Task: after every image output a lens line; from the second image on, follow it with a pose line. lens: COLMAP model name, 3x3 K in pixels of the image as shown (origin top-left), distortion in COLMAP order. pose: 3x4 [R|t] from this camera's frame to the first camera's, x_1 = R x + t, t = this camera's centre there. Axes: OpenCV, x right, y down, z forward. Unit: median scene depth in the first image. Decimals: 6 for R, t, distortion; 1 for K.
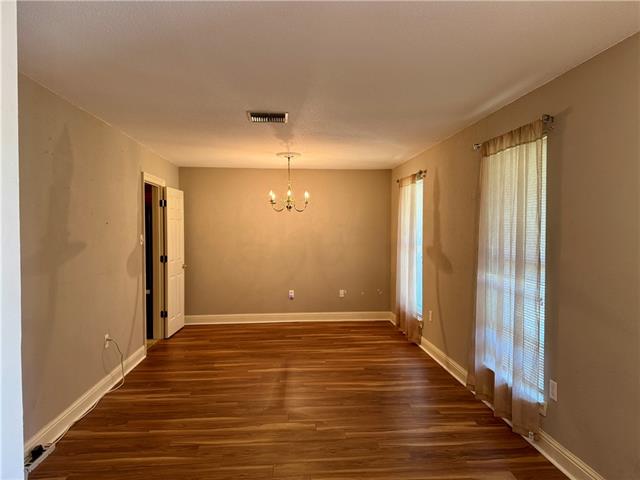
lens RADIAL K [[456.8, 0, 320.0], [0, 456.8, 240.0], [0, 0, 1]] dist [0.187100, -0.257550]
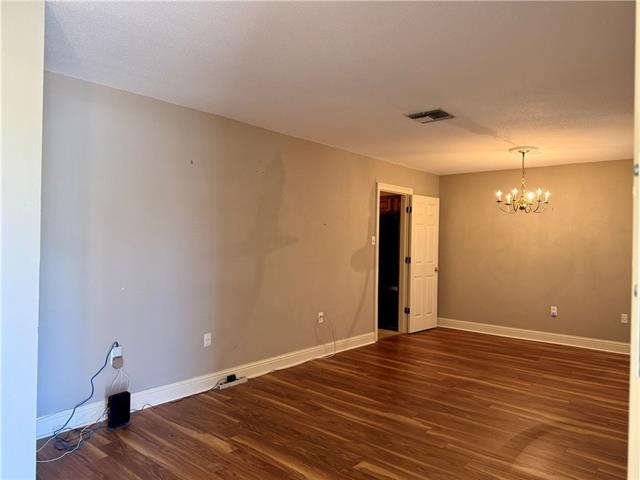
lens RADIAL K [[456.0, 0, 322.1], [0, 456.0, 242.9], [0, 0, 1]] dist [0.088040, -0.112159]
pose [[0.708106, 0.017669, -0.705885, 0.354923], [-0.036934, 0.999245, -0.012038, 0.025340], [0.705140, 0.034595, 0.708224, 0.113531]]
